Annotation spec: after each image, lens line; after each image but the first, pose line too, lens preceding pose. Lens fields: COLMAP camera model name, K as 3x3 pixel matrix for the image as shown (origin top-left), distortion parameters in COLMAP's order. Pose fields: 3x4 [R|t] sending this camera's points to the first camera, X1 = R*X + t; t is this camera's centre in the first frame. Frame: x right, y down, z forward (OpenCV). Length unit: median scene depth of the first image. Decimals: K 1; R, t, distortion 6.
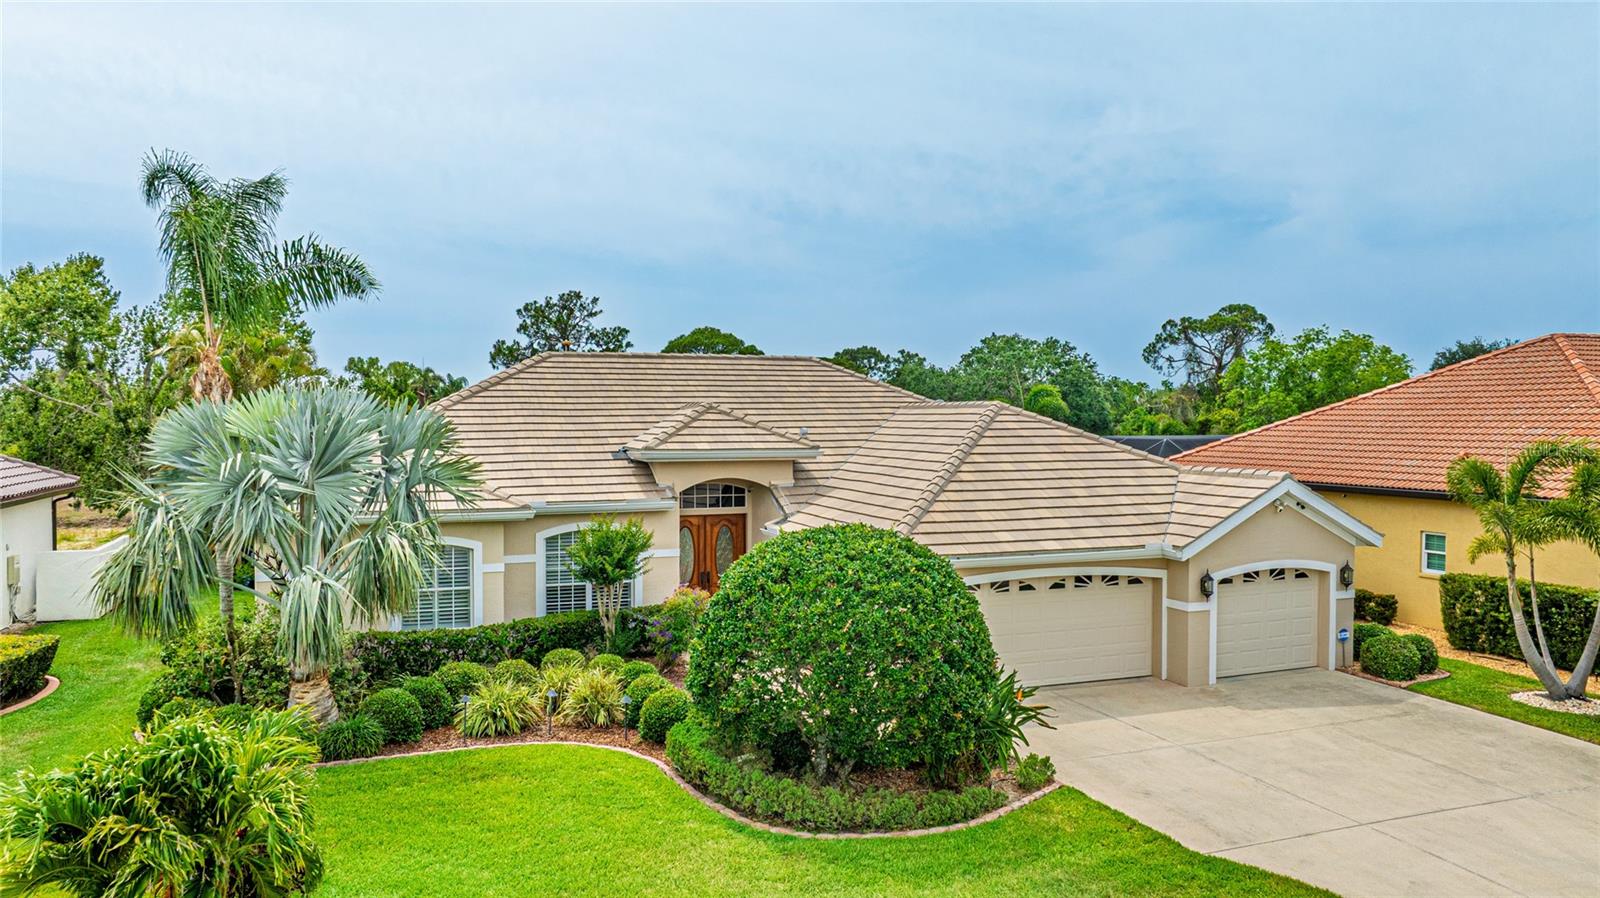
lens RADIAL K [[1121.8, 0, 800.0], [0, 1121.8, 449.0], [0, 0, 1]] dist [-0.022465, 0.003373]
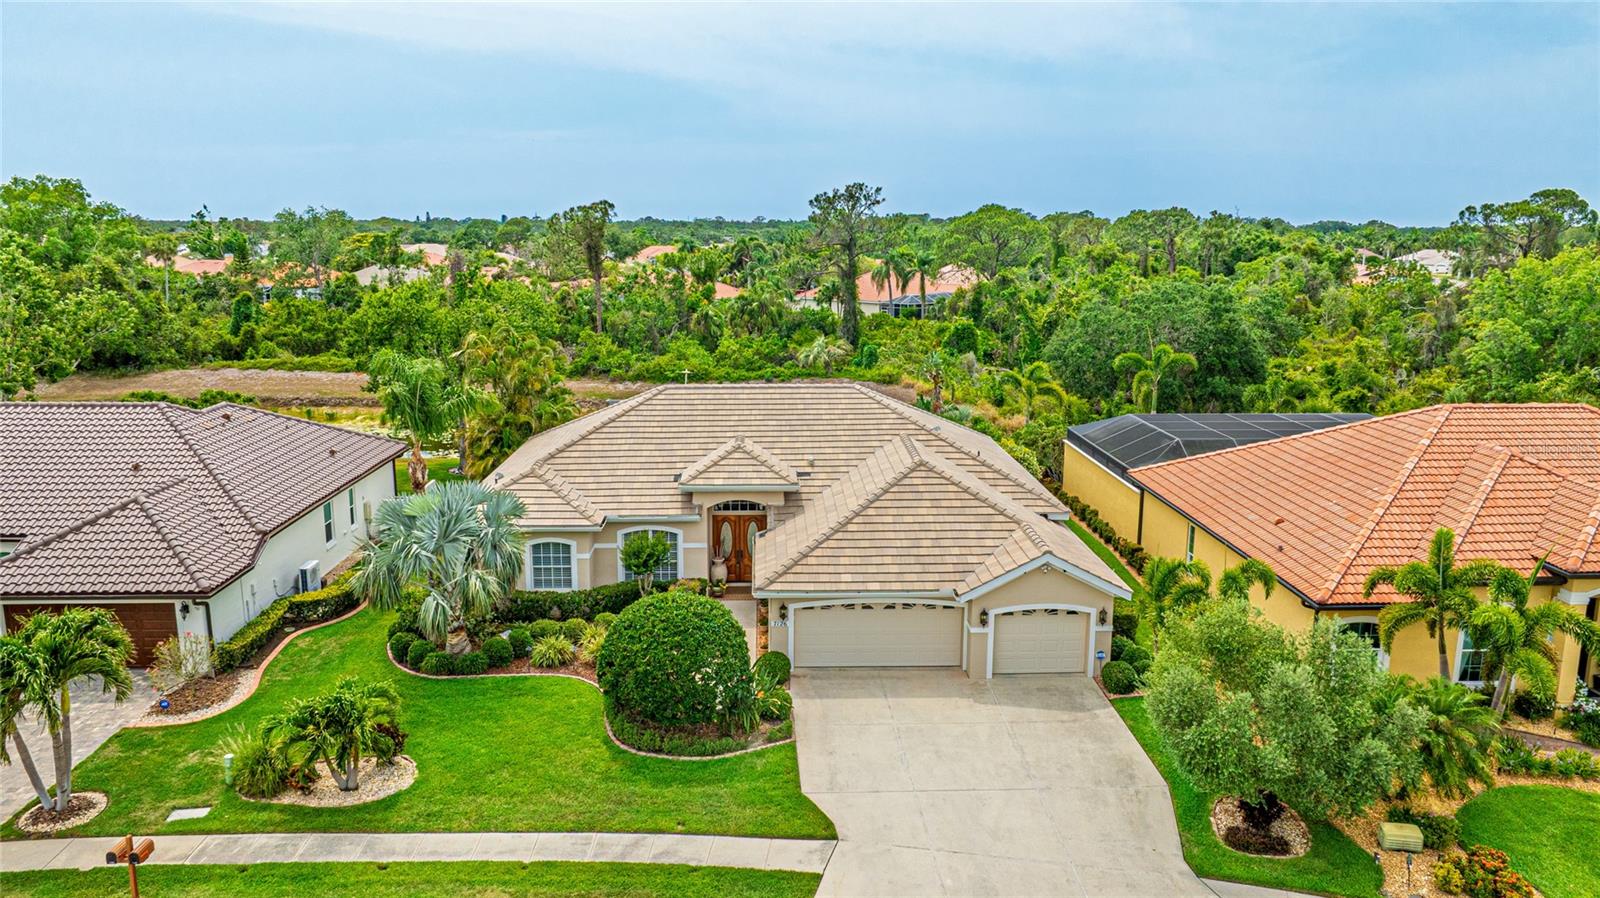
lens RADIAL K [[1121.8, 0, 800.0], [0, 1121.8, 449.0], [0, 0, 1]] dist [-0.022465, 0.003373]
pose [[0.945287, 0.066470, -0.319396, 0.571307], [-0.011619, 0.985262, 0.170656, -0.348899], [0.326033, -0.157608, 0.932128, -0.459626]]
